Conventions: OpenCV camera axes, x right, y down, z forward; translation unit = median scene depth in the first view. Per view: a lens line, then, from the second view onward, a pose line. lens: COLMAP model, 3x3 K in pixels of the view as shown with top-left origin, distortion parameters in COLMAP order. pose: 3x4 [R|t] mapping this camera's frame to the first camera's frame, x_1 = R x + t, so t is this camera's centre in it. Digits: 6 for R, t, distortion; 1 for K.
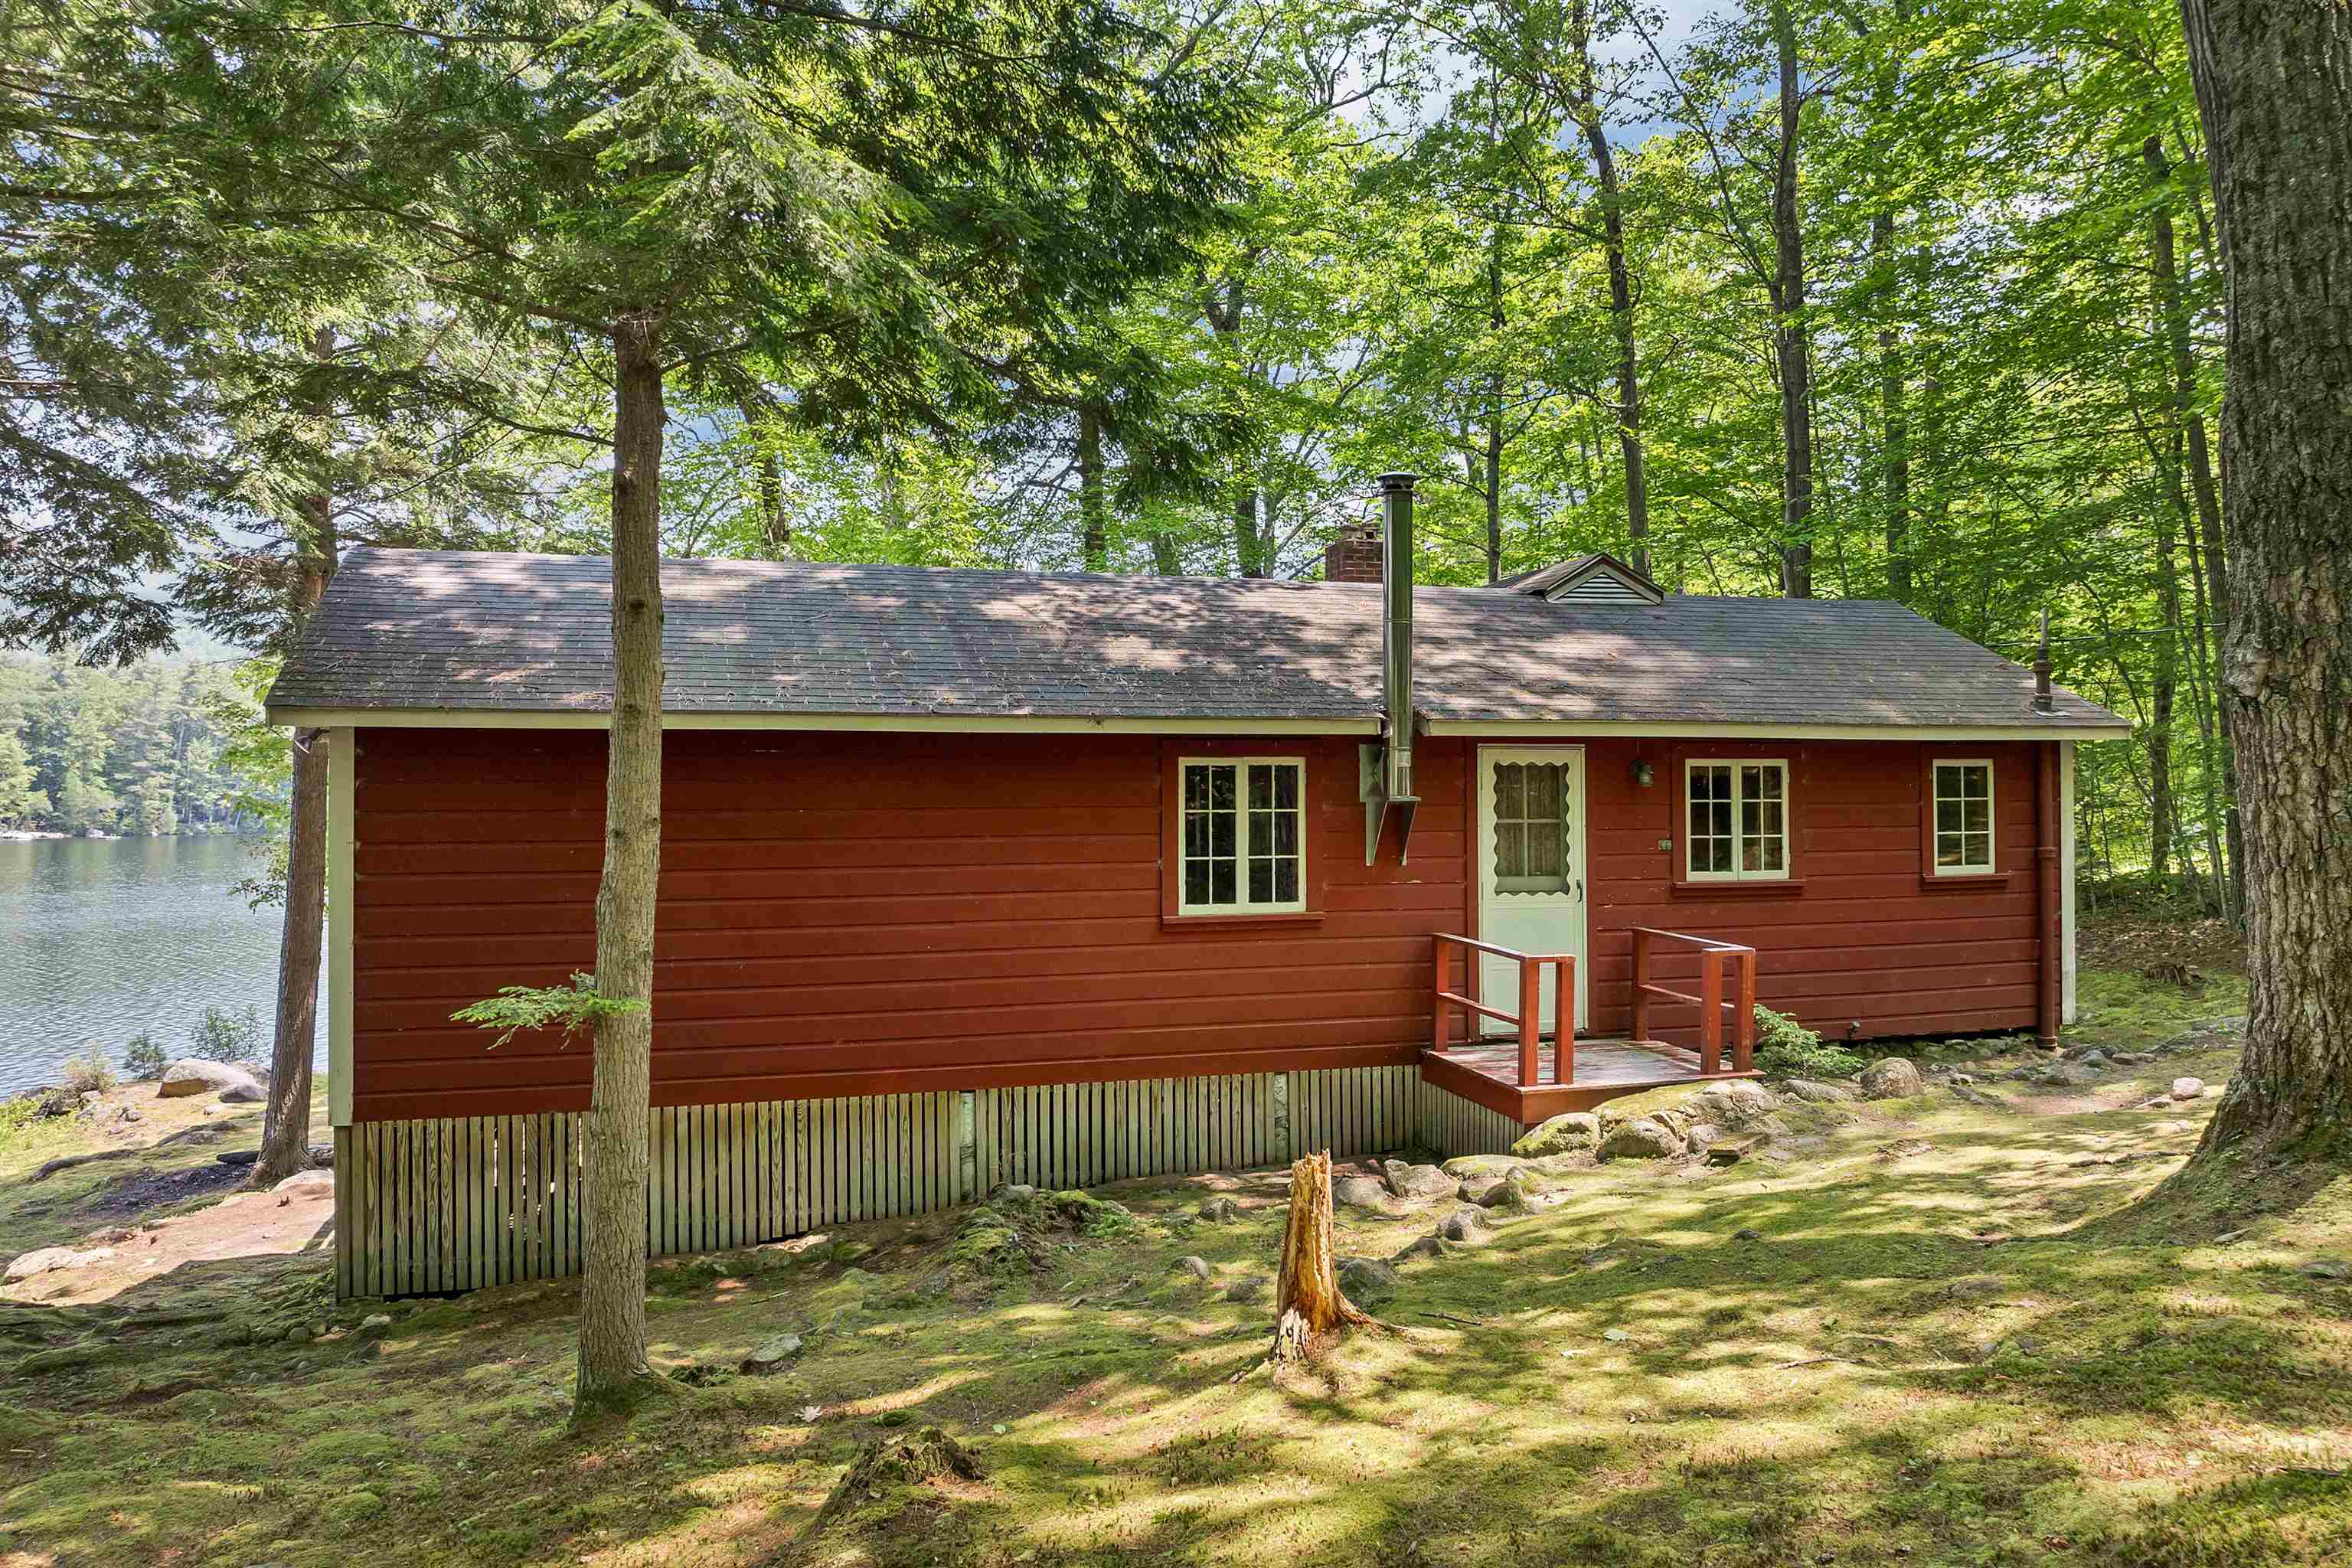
lens RADIAL K [[1695.0, 0, 1174.4], [0, 1695.0, 760.1], [0, 0, 1]] dist [-0.008768, -0.045594]
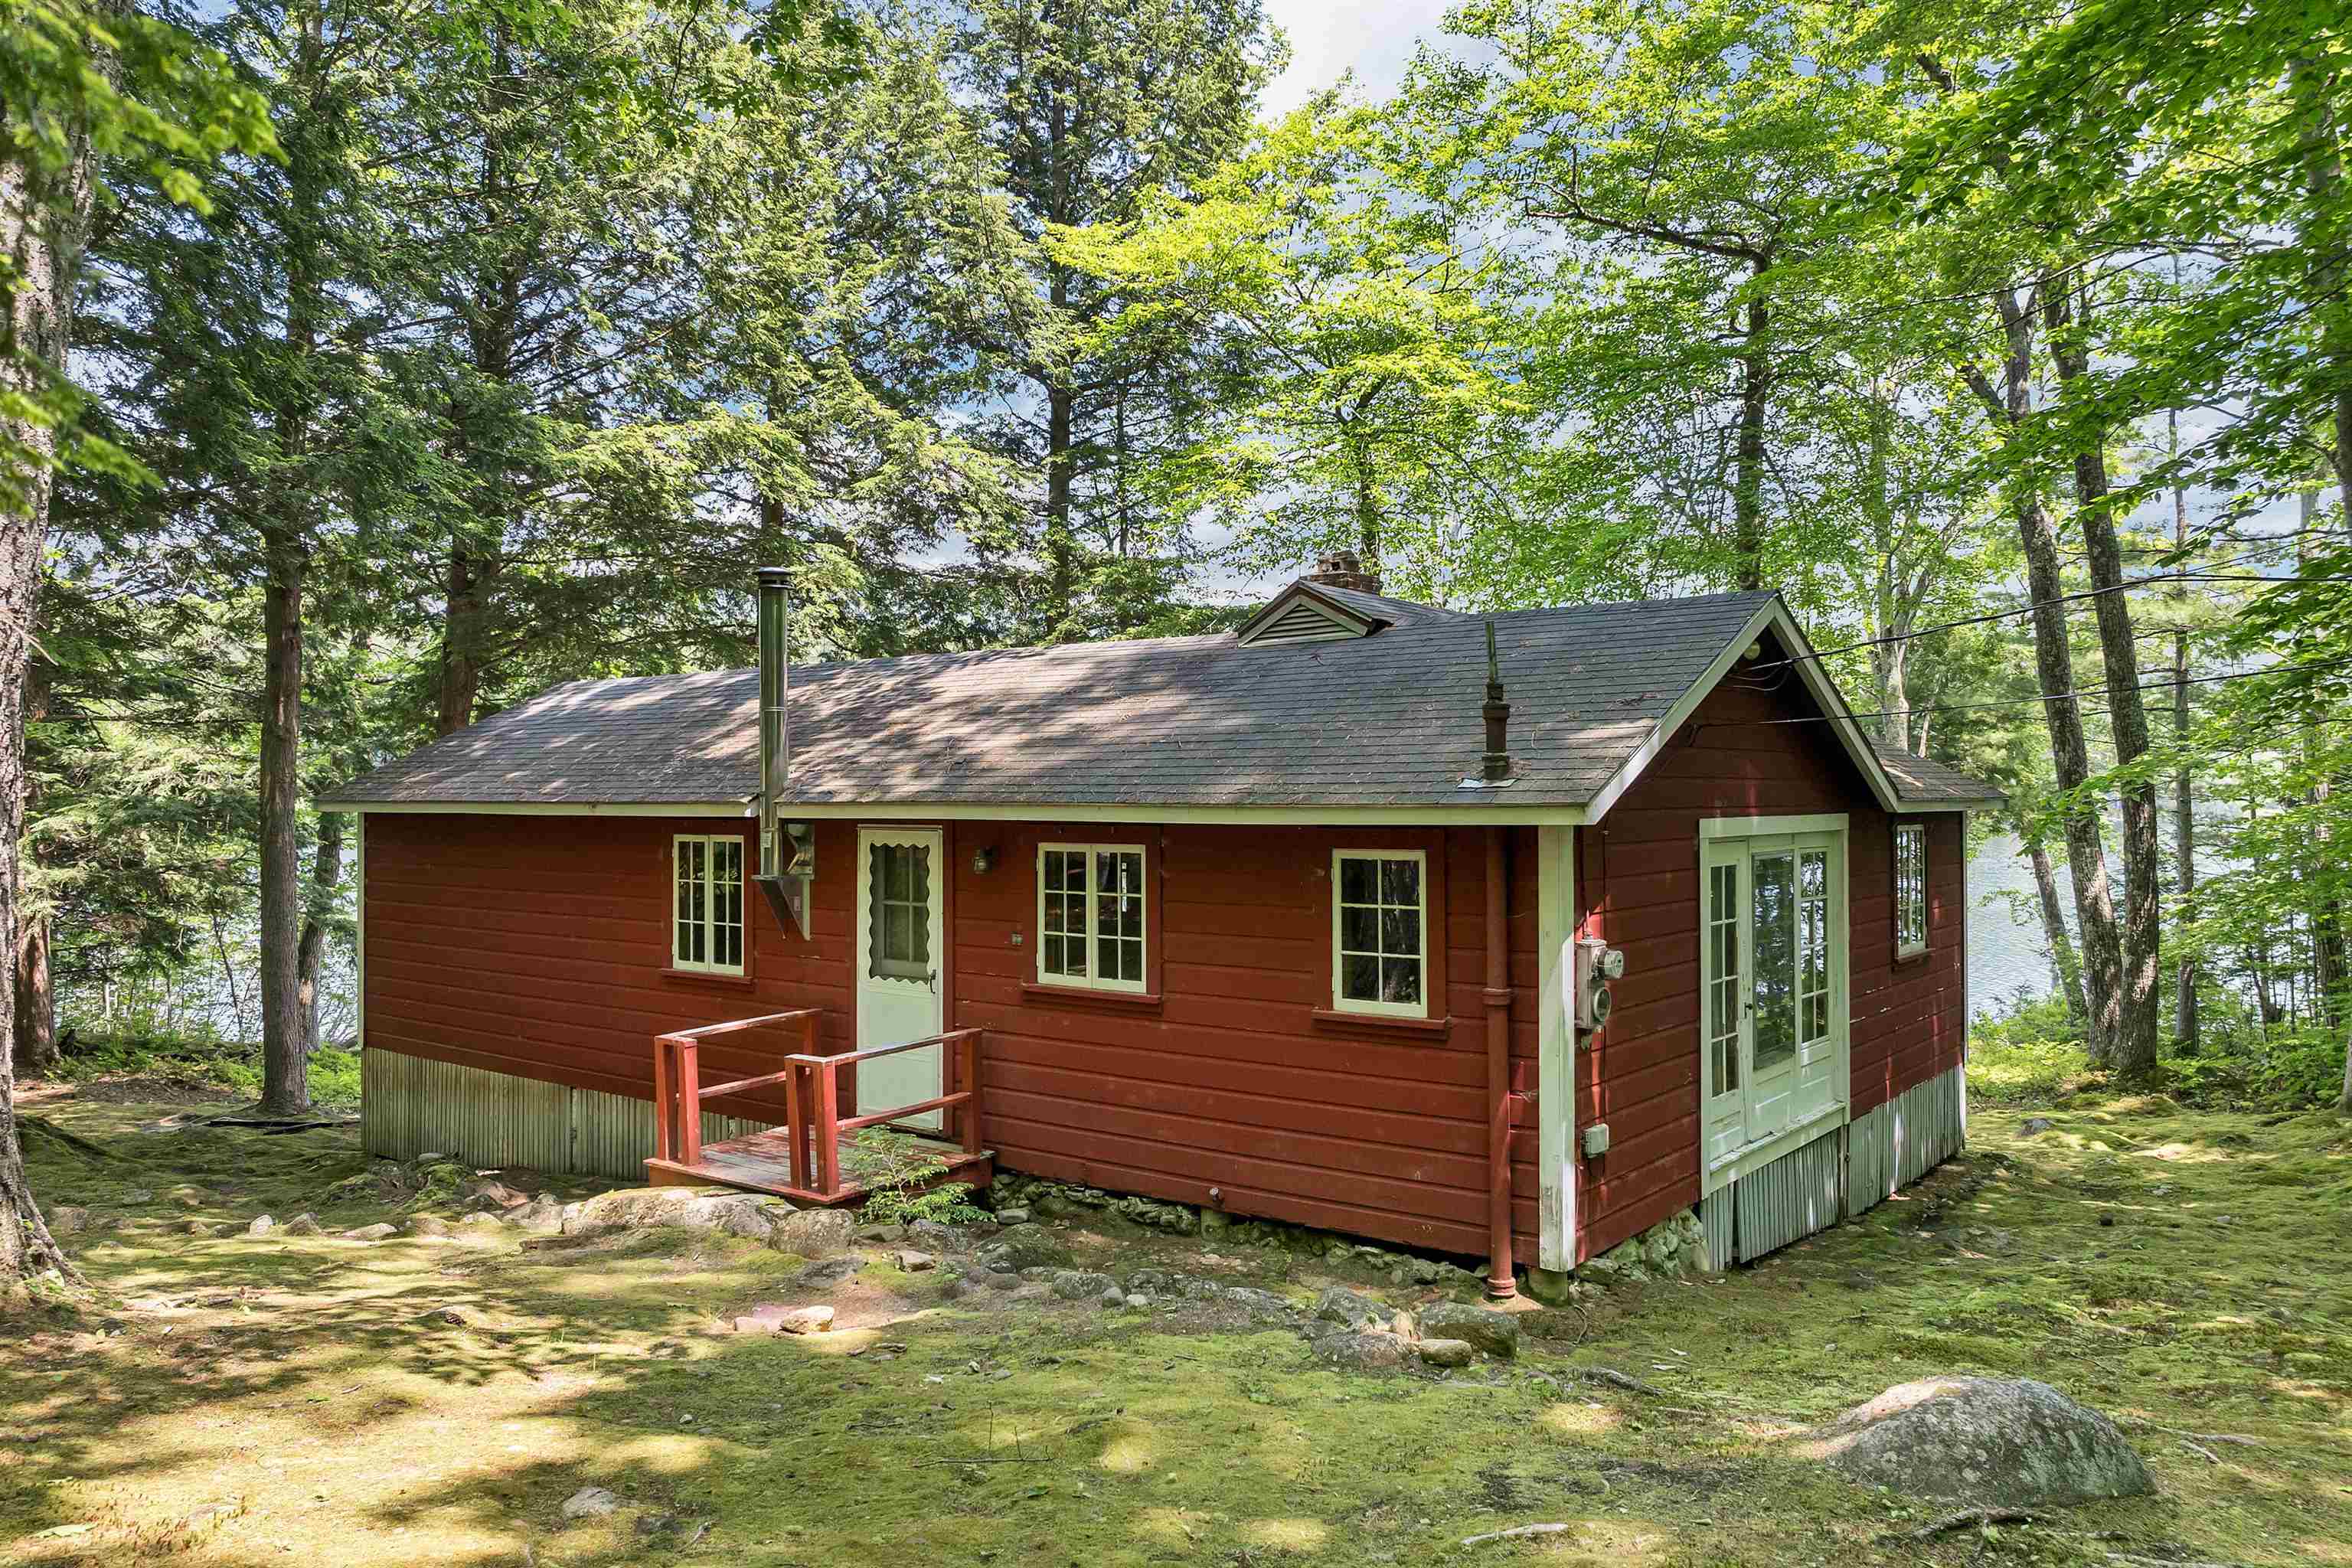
lens RADIAL K [[1695.0, 0, 1174.4], [0, 1695.0, 760.1], [0, 0, 1]] dist [-0.008768, -0.045594]
pose [[0.562715, -0.021429, -0.826373, 1.056611], [-0.001226, 0.999641, -0.026756, -0.019984], [0.826650, 0.016069, 0.562487, 0.558975]]
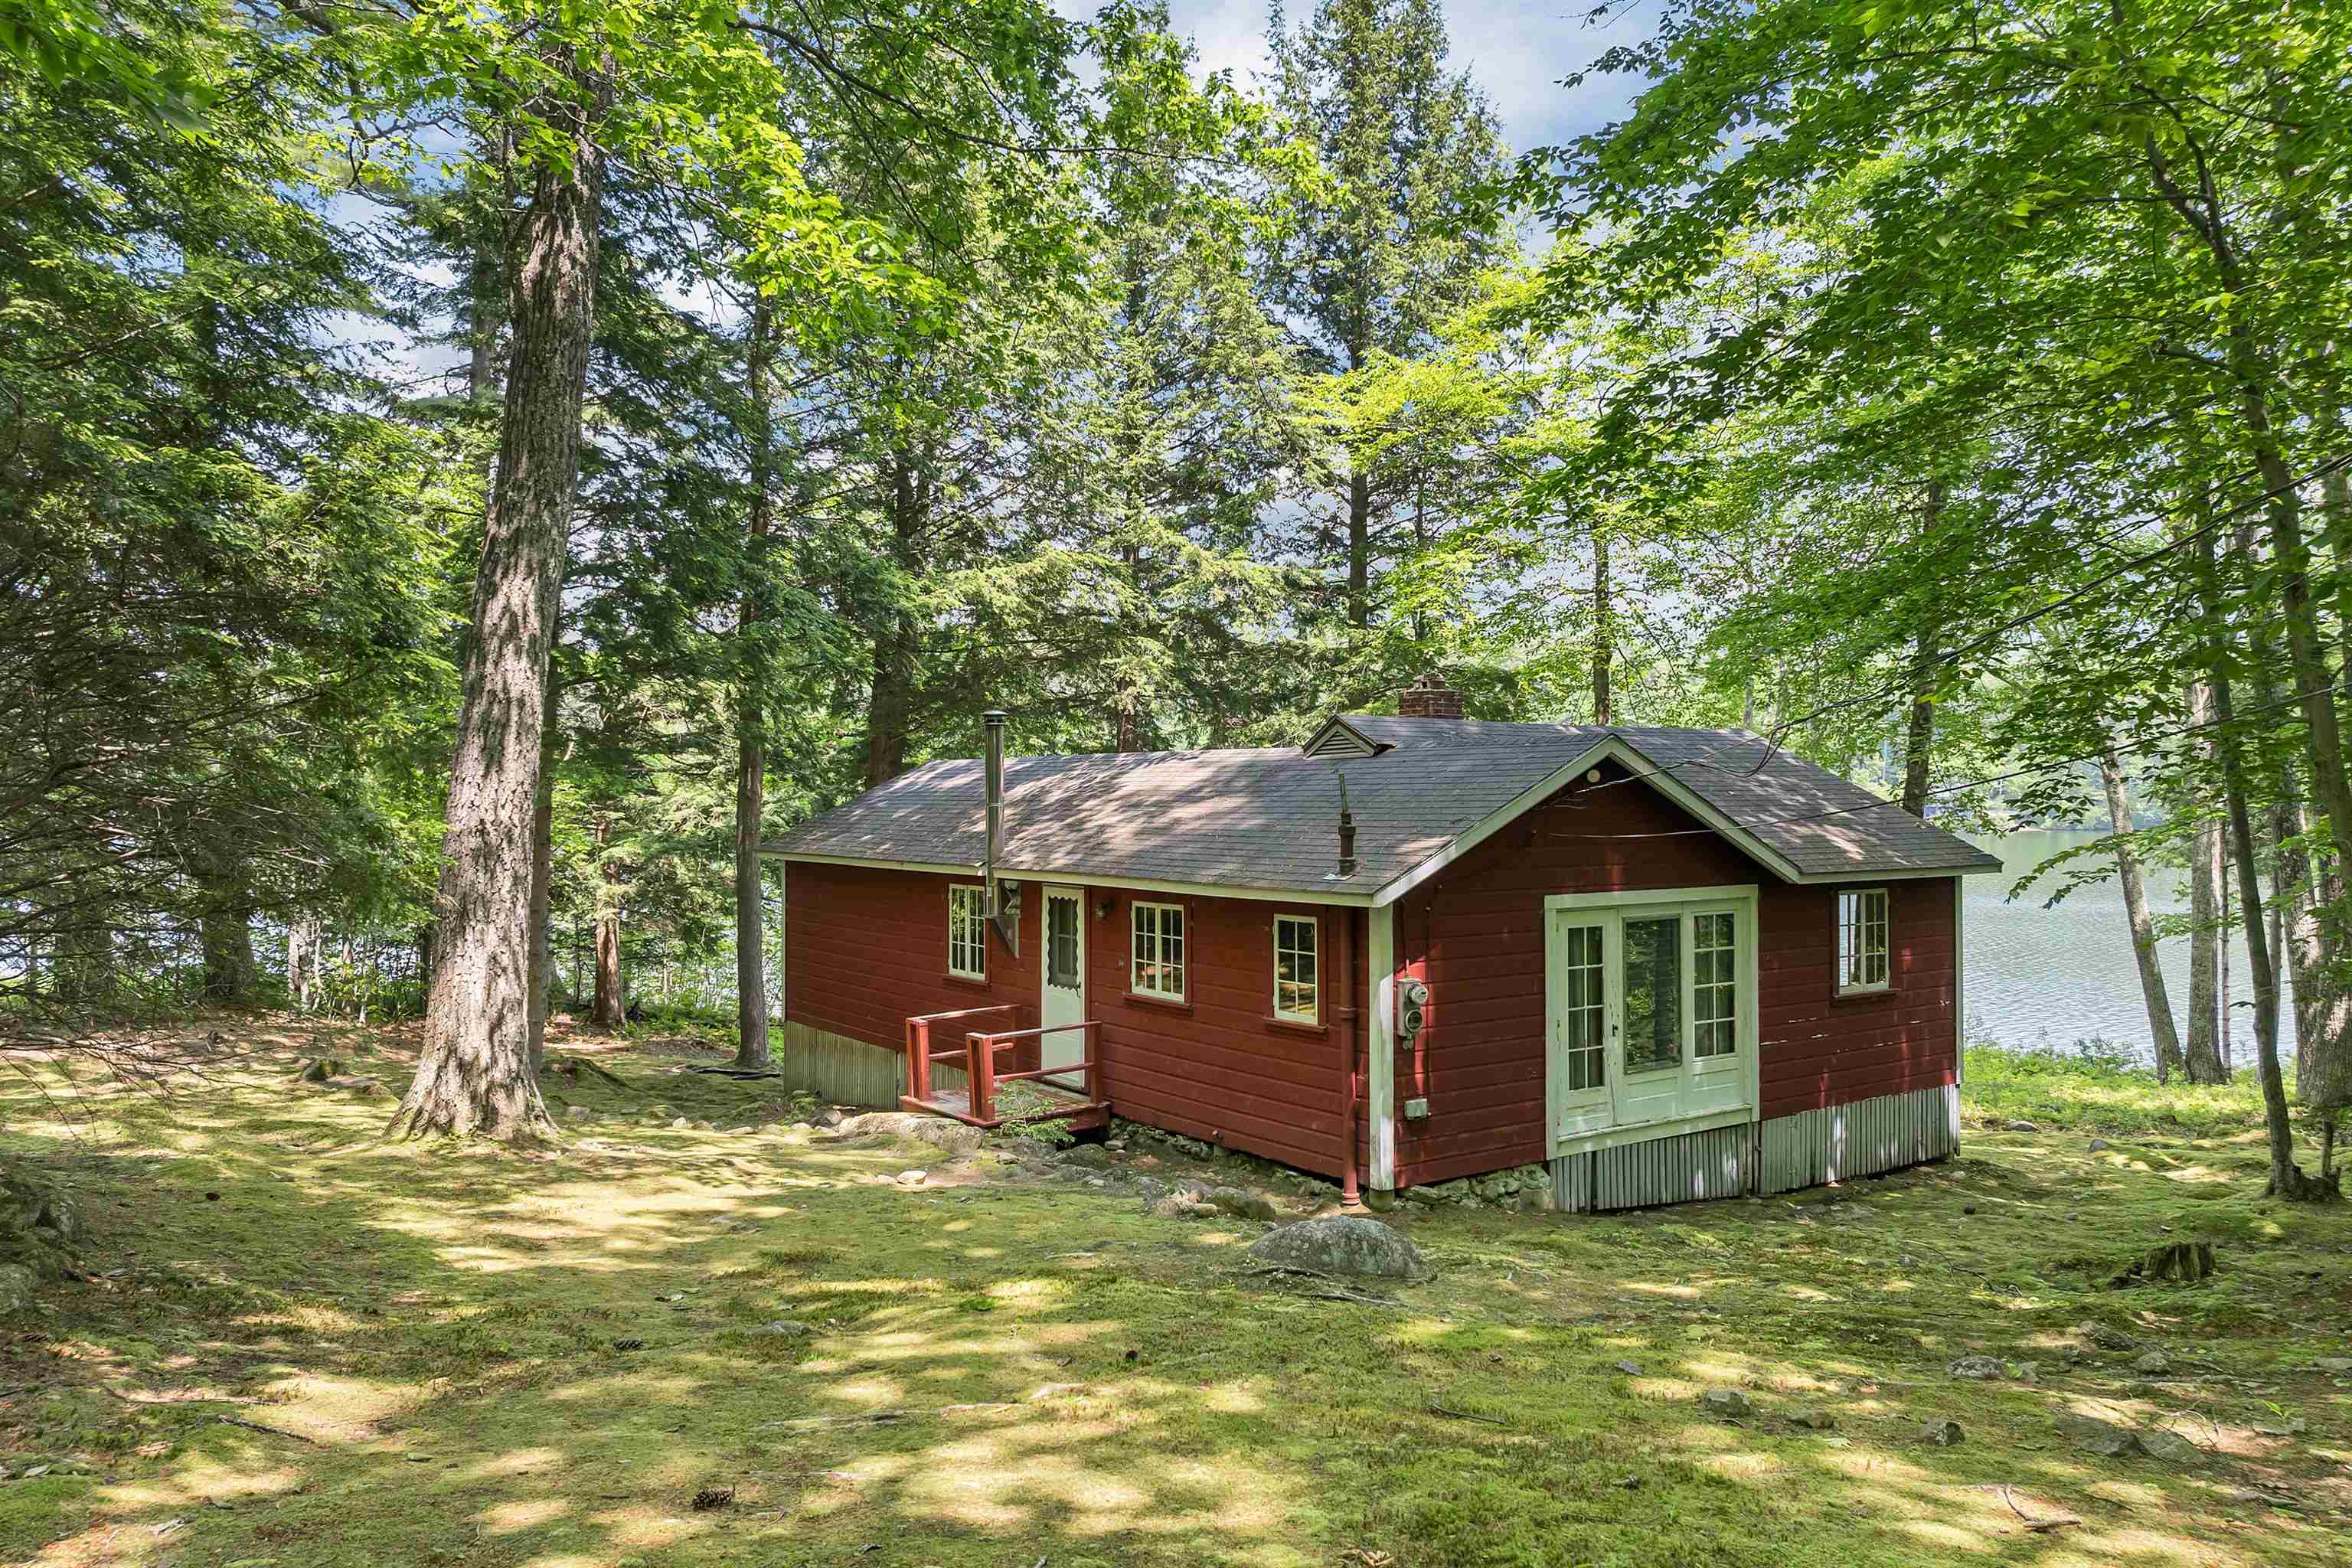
lens RADIAL K [[1711.5, 0, 1176.0], [0, 1711.5, 784.0], [0, 0, 1]] dist [-0.002230, -0.054392]
pose [[0.290953, -0.008754, -0.956697, 1.581955], [-0.002581, 0.999947, -0.009935, -0.078492], [0.956734, 0.005359, 0.290915, 0.636111]]
